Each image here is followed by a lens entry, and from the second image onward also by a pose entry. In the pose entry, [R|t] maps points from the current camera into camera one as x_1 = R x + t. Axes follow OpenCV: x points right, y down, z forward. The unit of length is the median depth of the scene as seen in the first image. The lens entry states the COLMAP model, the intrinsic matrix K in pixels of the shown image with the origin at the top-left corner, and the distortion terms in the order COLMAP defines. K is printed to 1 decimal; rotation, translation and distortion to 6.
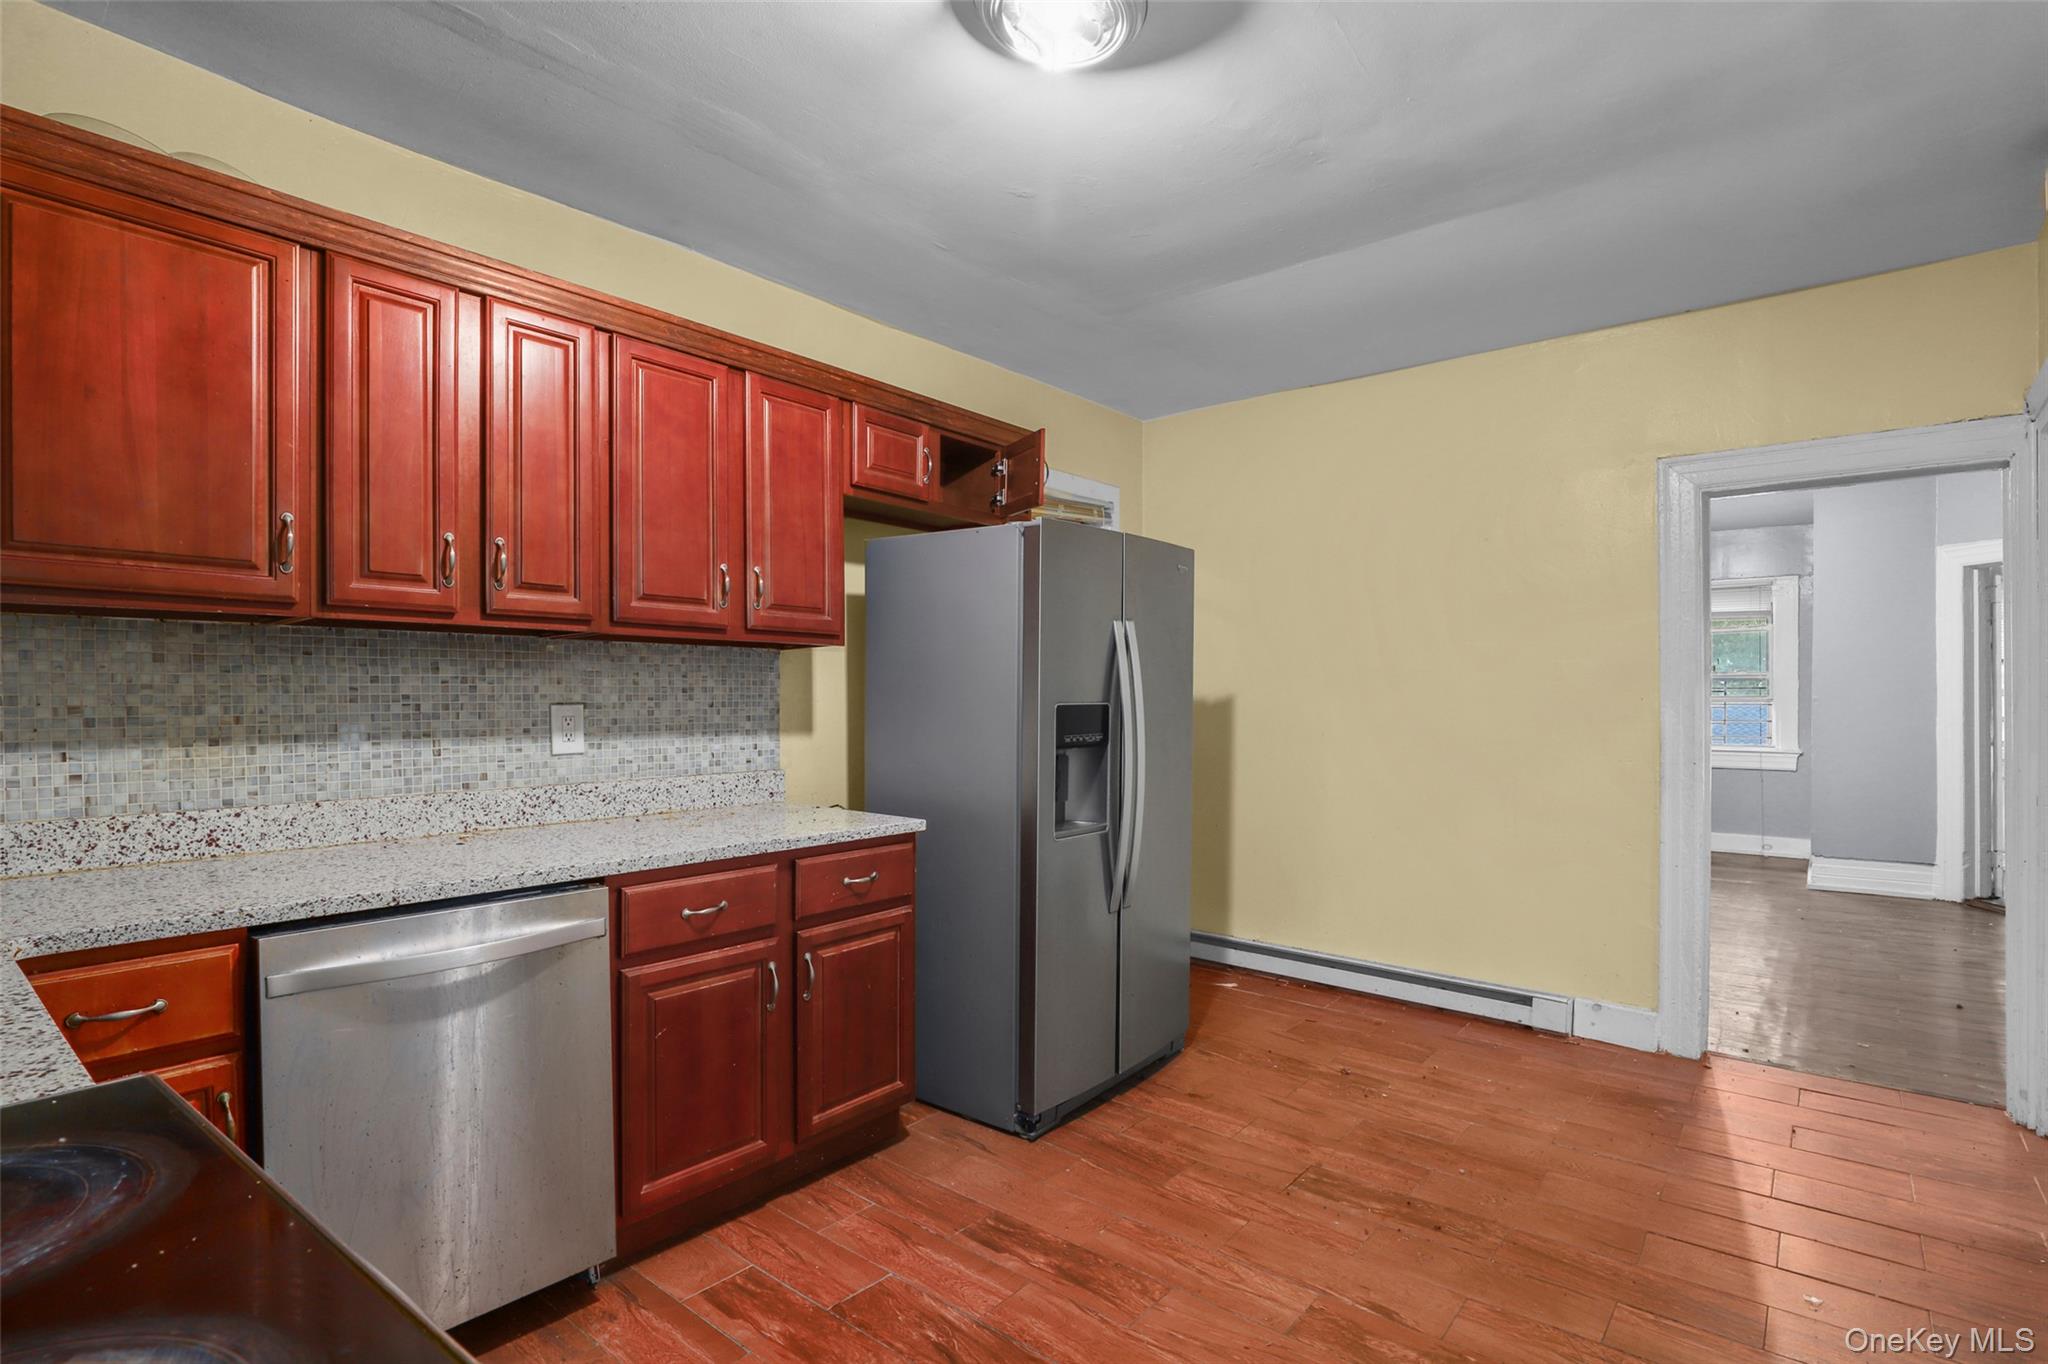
lens RADIAL K [[994.3, 0, 1026.5], [0, 994.3, 698.7], [0, 0, 1]] dist [-0.003641, 0.000684]
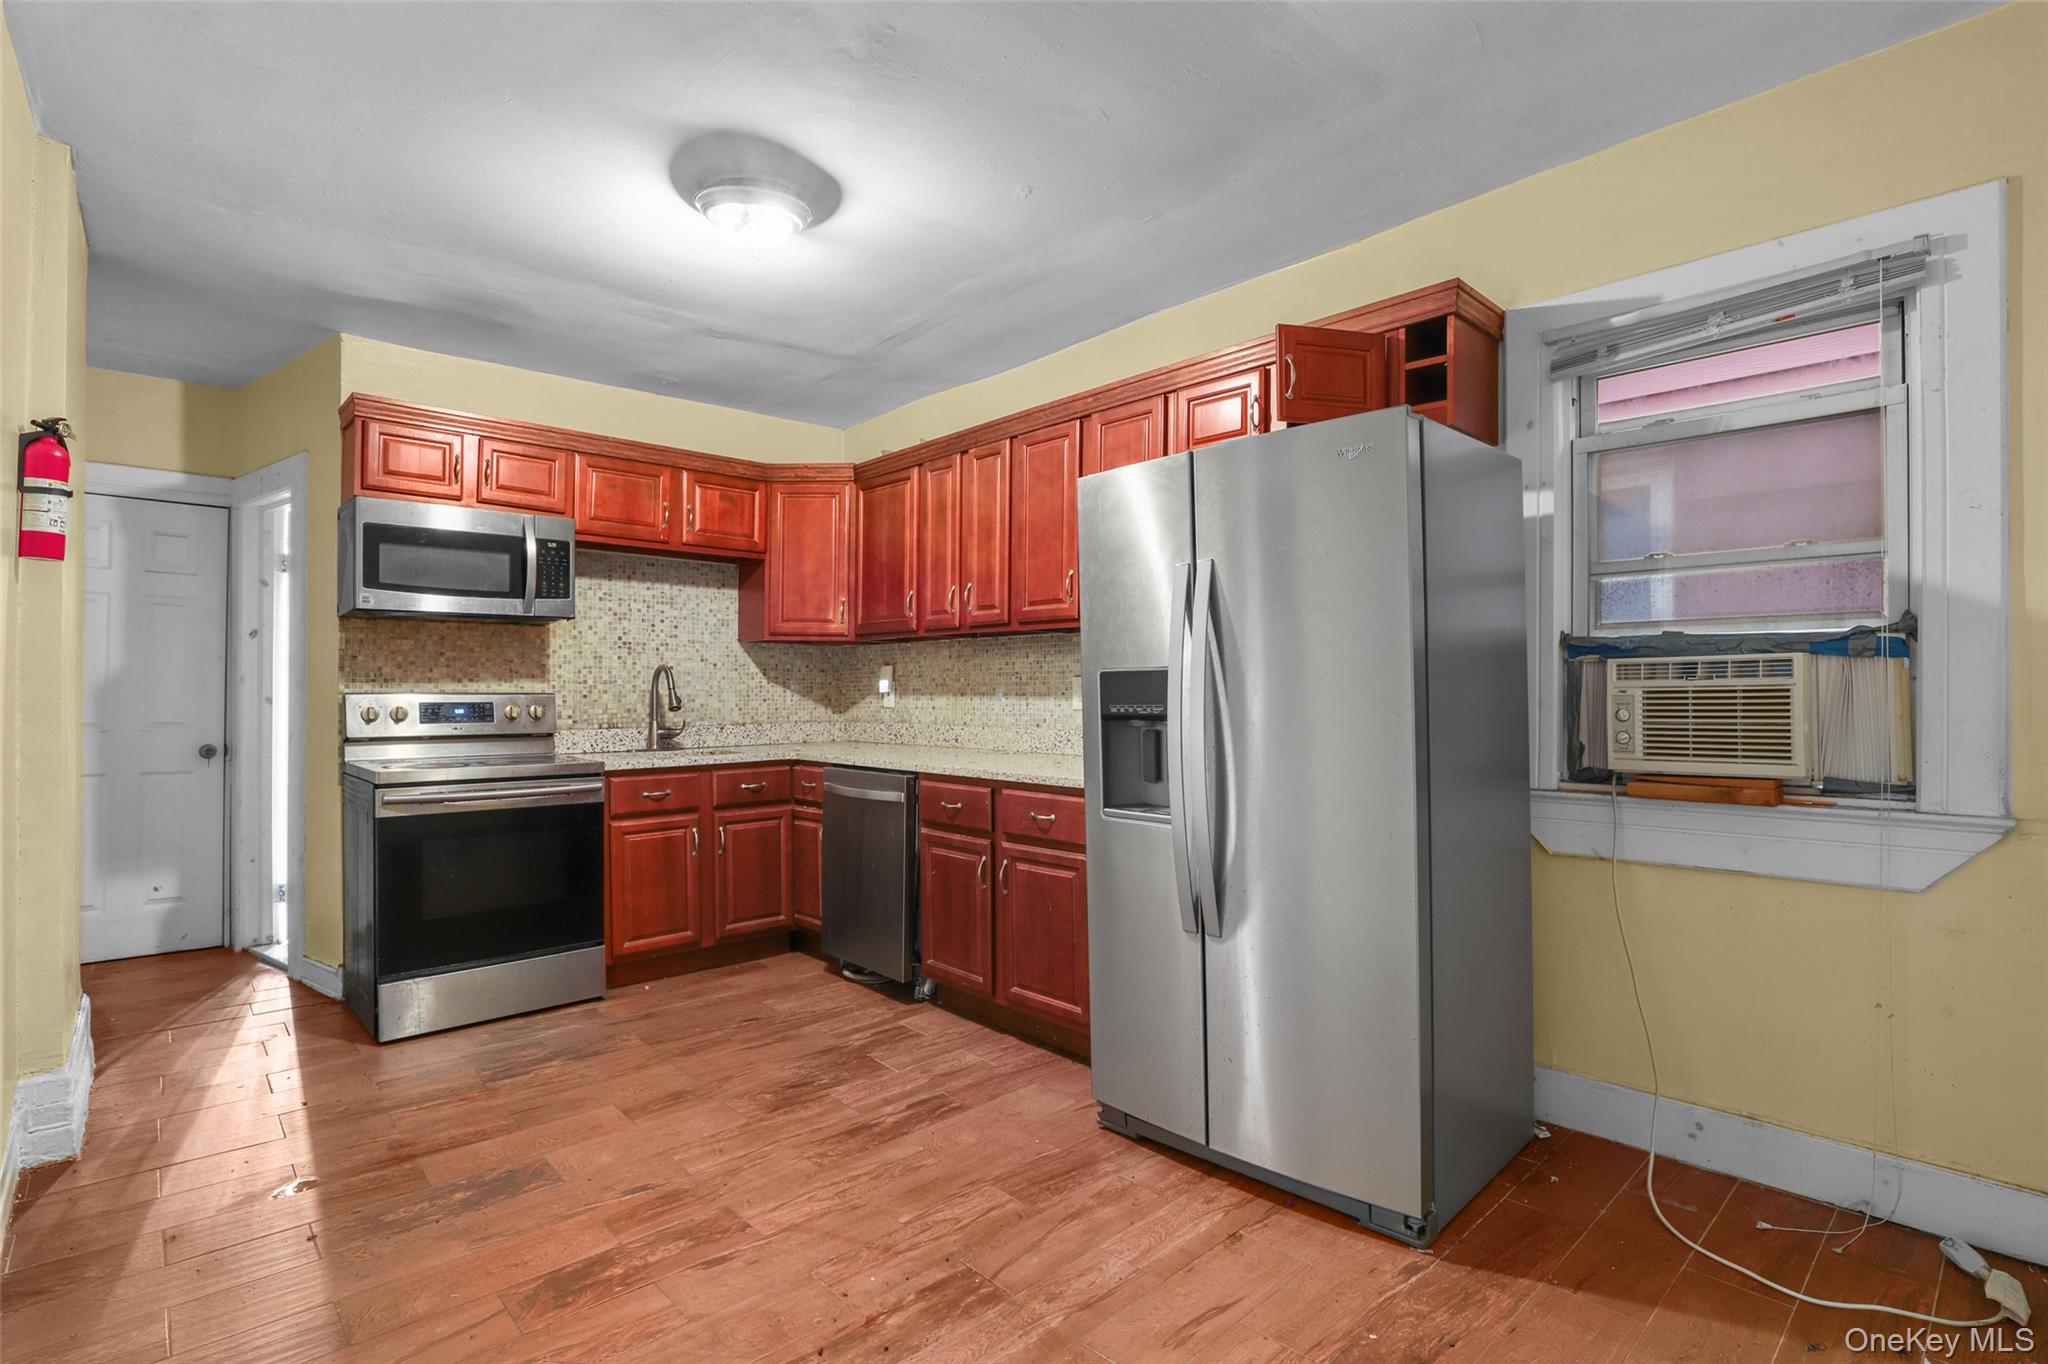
lens RADIAL K [[994.3, 0, 1029.4], [0, 994.3, 676.8], [0, 0, 1]] dist [-0.003641, 0.000684]
pose [[-0.134472, -0.009537, -0.990871, 1.088212], [0.004672, 0.999936, -0.010258, 0.022898], [0.990906, -0.006008, -0.134419, 1.193606]]
